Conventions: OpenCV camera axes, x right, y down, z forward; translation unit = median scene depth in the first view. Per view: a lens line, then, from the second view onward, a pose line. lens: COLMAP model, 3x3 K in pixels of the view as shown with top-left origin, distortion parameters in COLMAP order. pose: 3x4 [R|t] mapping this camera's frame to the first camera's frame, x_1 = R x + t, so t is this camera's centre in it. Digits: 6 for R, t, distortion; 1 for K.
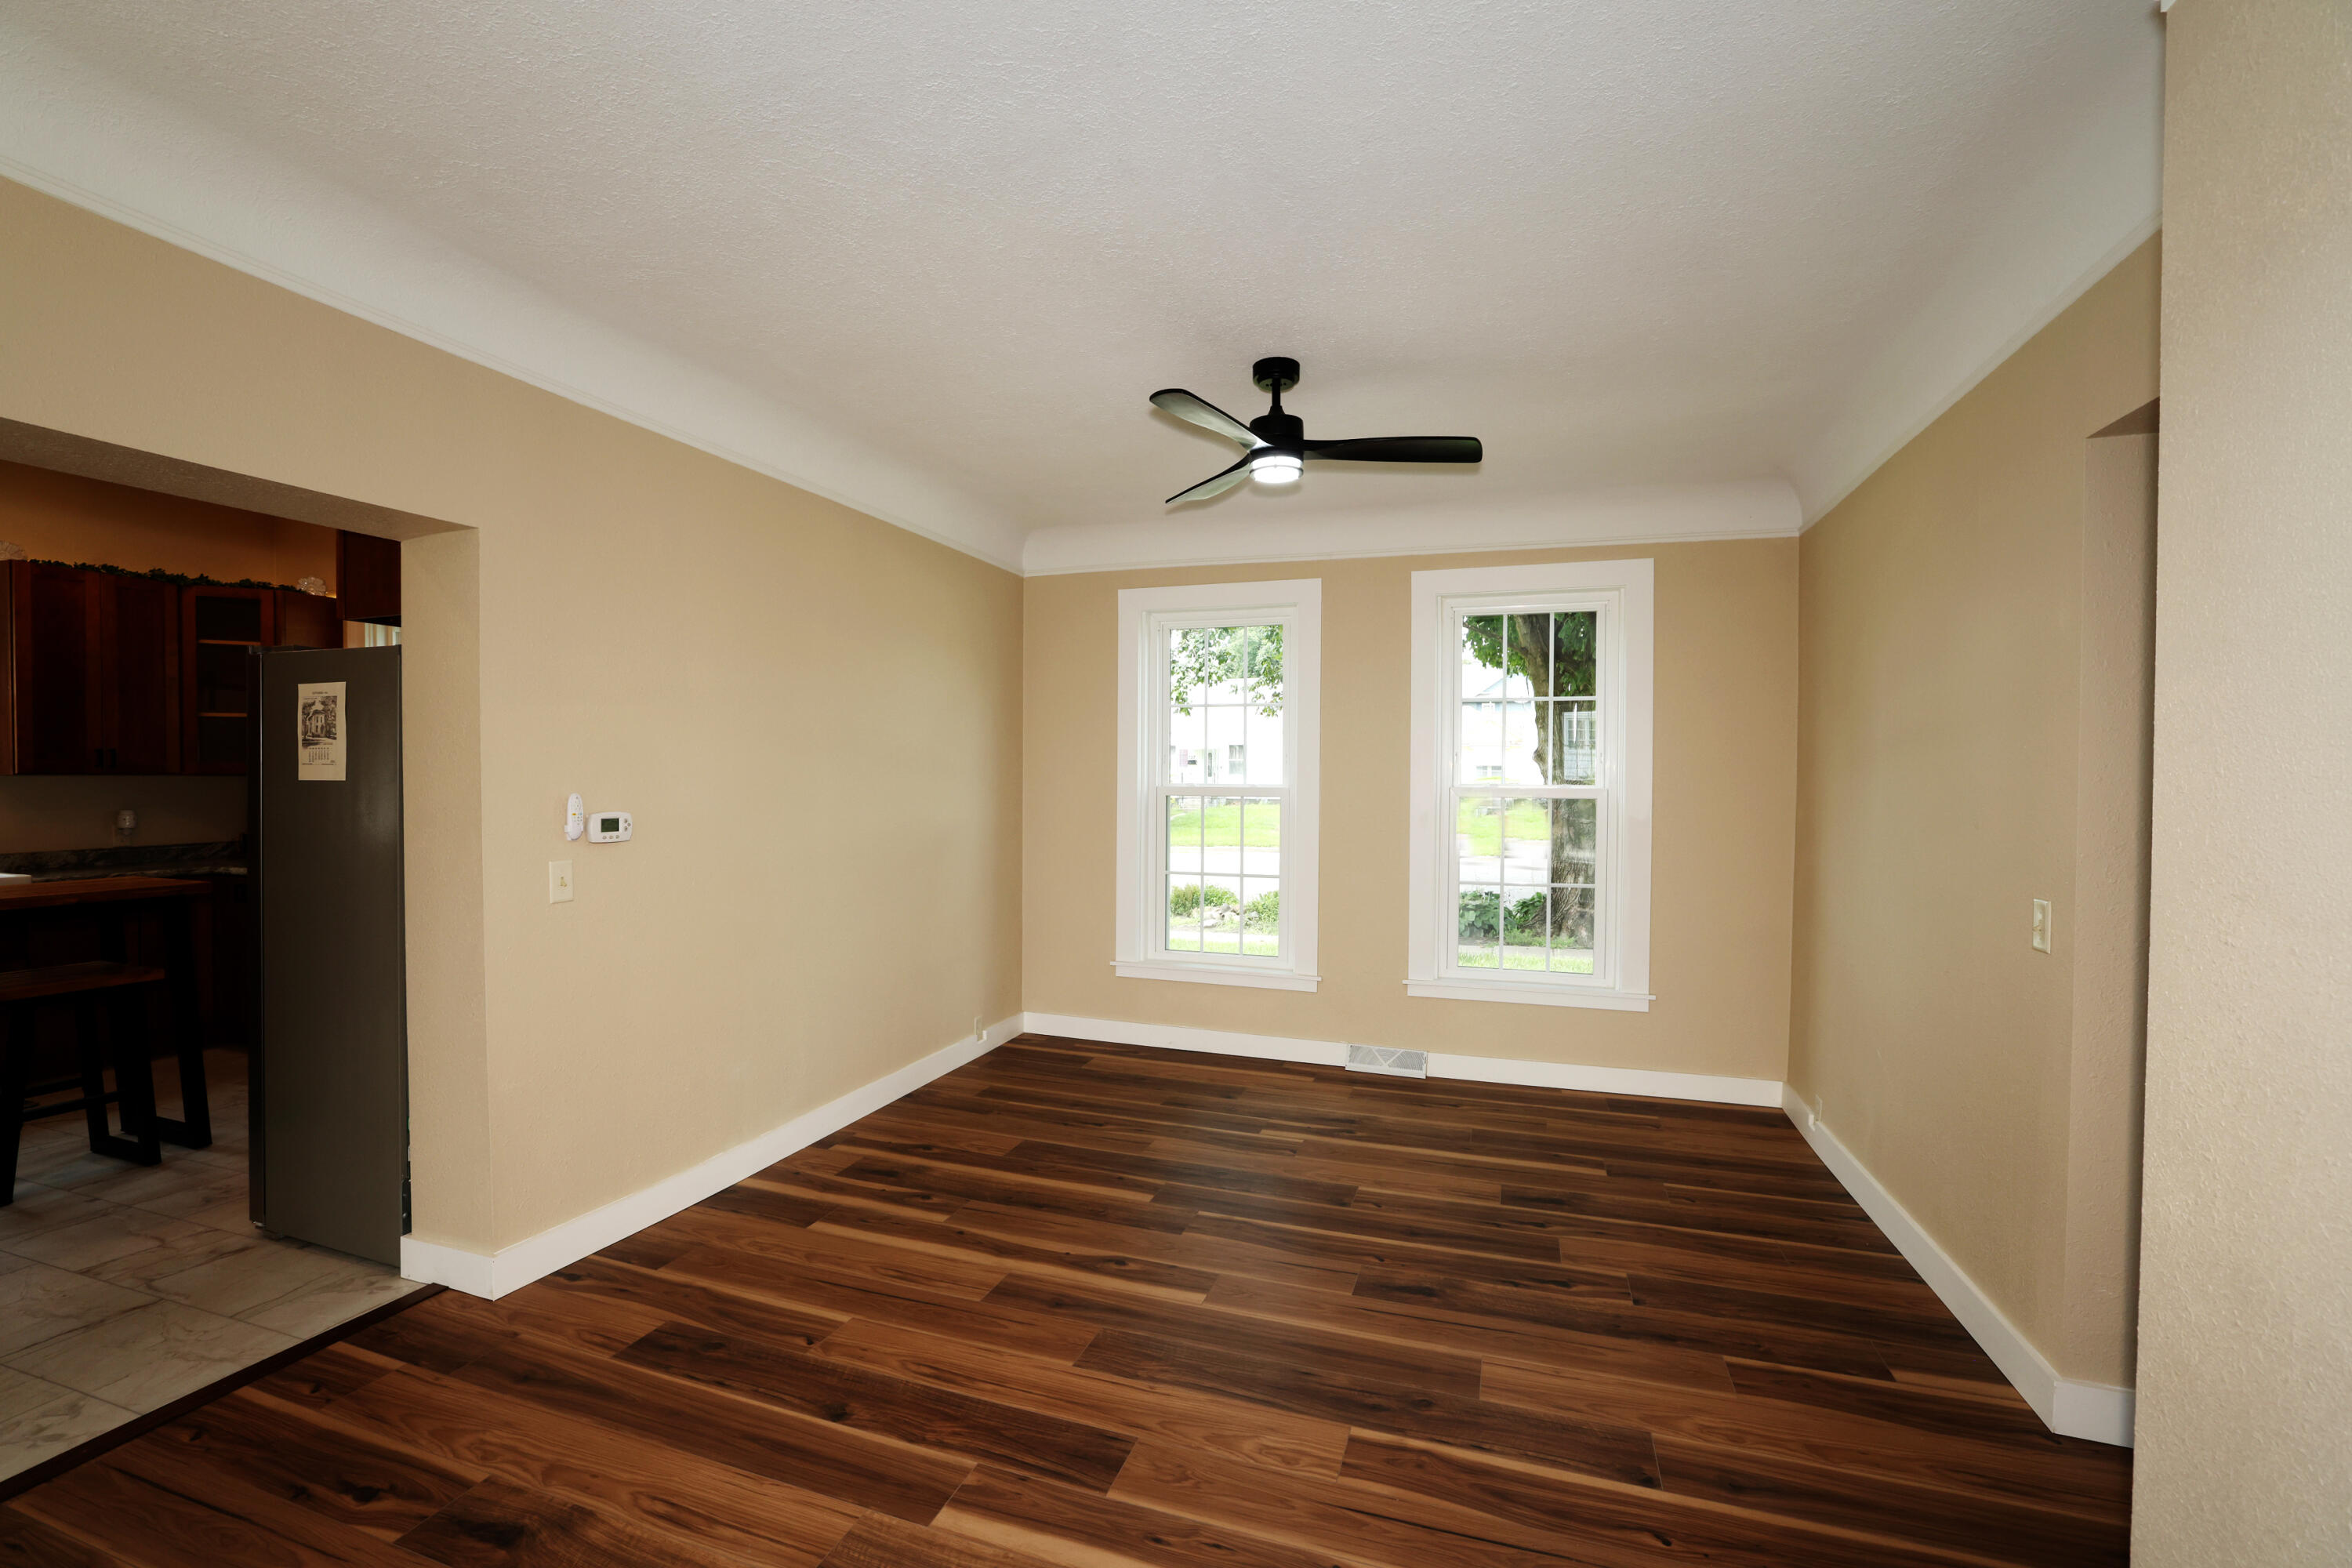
lens RADIAL K [[1002.3, 0, 1167.2], [0, 1002.3, 794.5], [0, 0, 1]] dist [-0.056097, 0.024327]
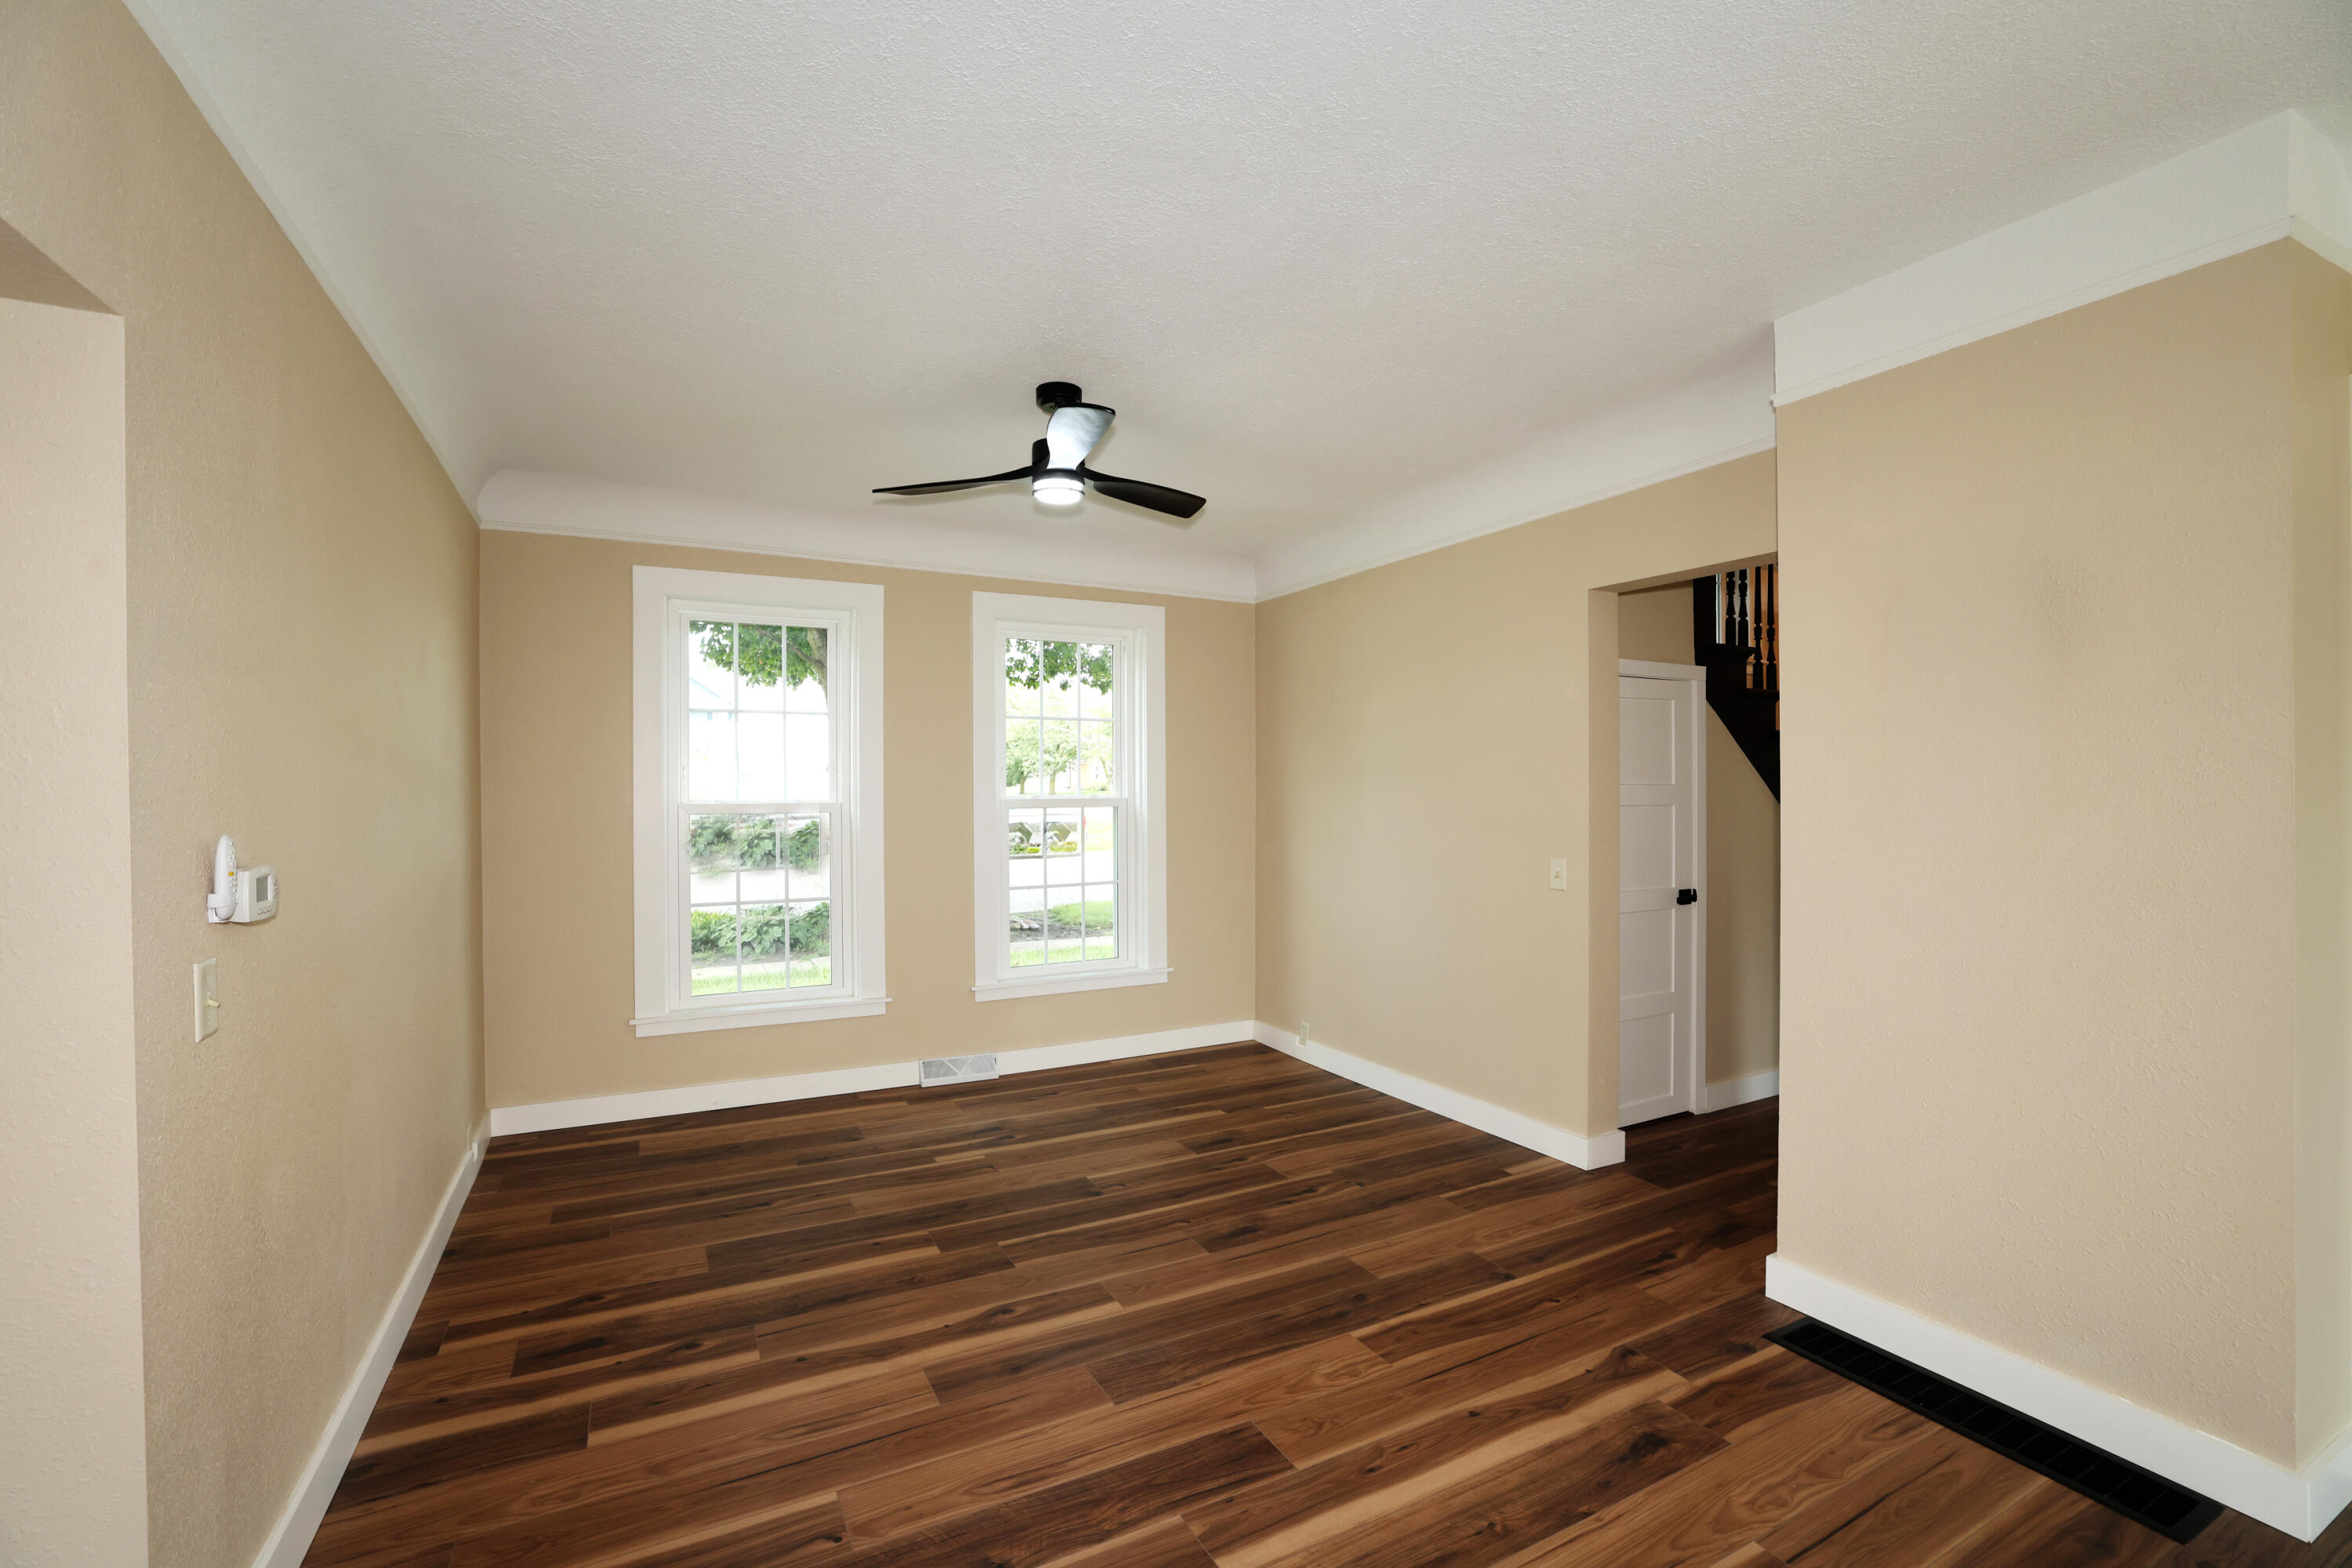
lens RADIAL K [[1002.3, 0, 1167.2], [0, 1002.3, 794.5], [0, 0, 1]] dist [-0.056097, 0.024327]
pose [[0.688772, -0.013627, 0.724850, -0.543444], [0.021666, 0.999764, -0.001792, -0.009589], [-0.724654, 0.016939, 0.688904, 0.211576]]
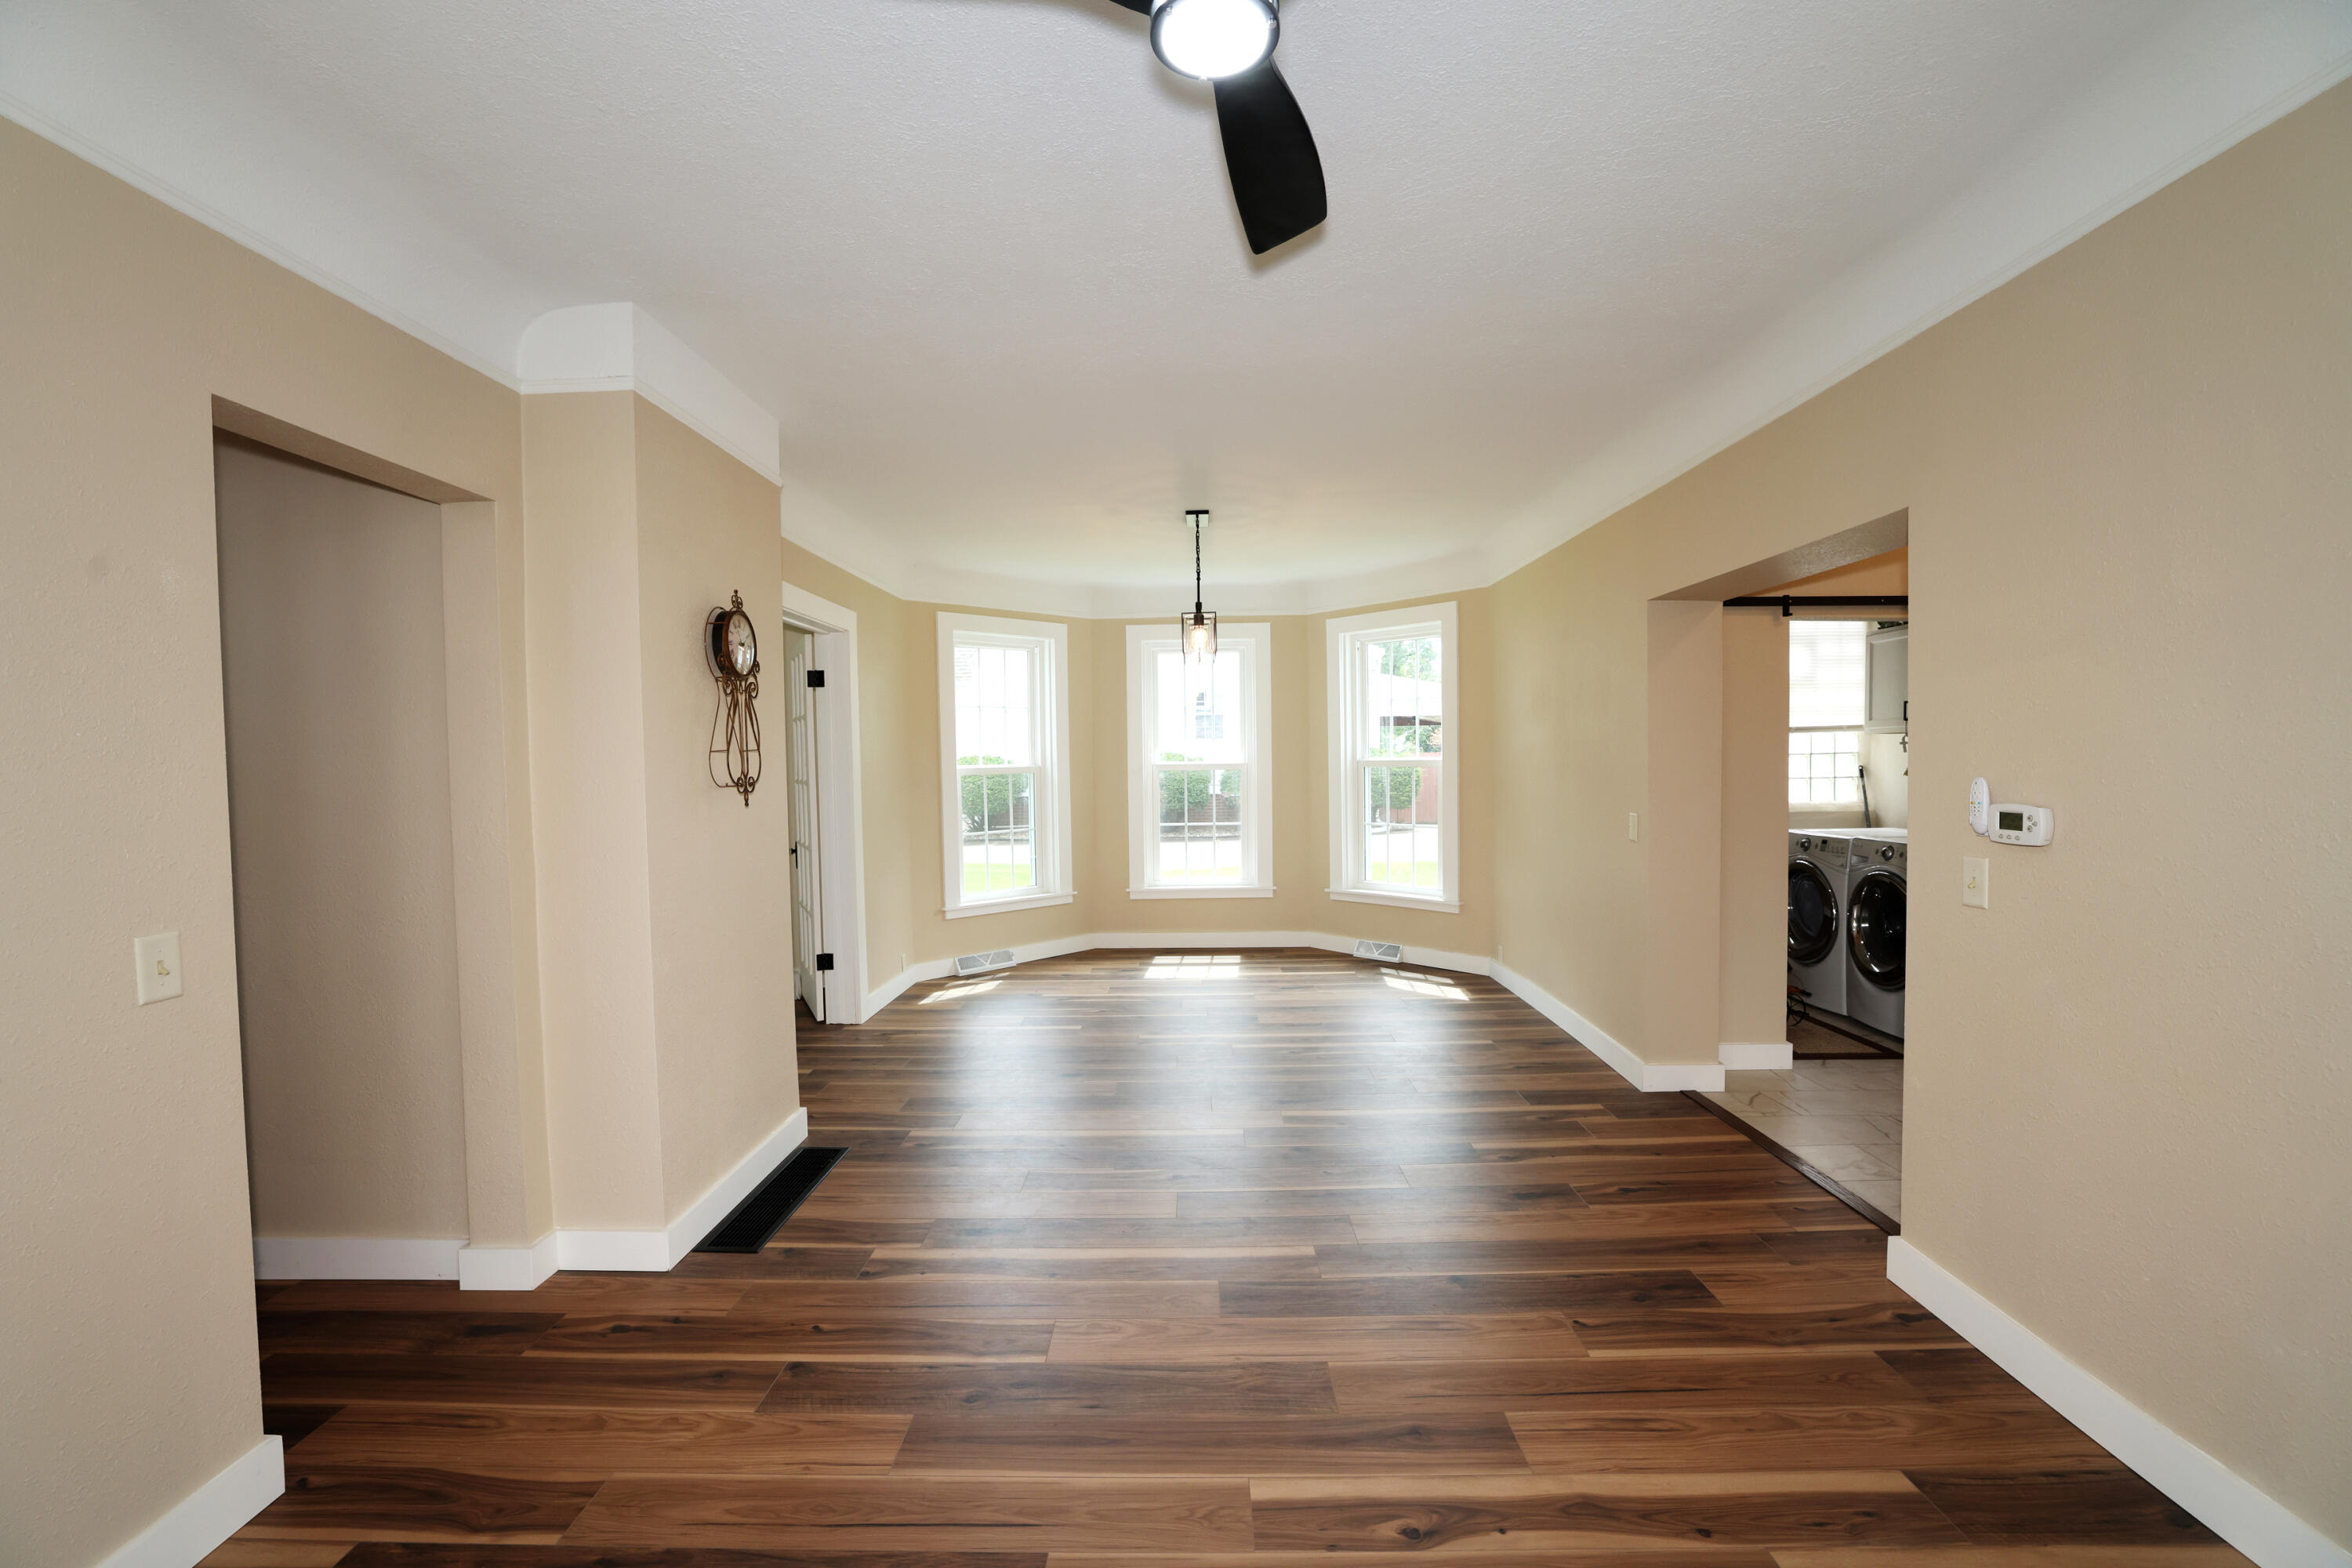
lens RADIAL K [[1002.3, 0, 1167.2], [0, 1002.3, 794.5], [0, 0, 1]] dist [-0.056097, 0.024327]
pose [[-0.952923, 0.019251, -0.302600, 0.247938], [0.004113, 0.998711, 0.050586, -0.026685], [0.303184, 0.046960, -0.951774, 1.349217]]
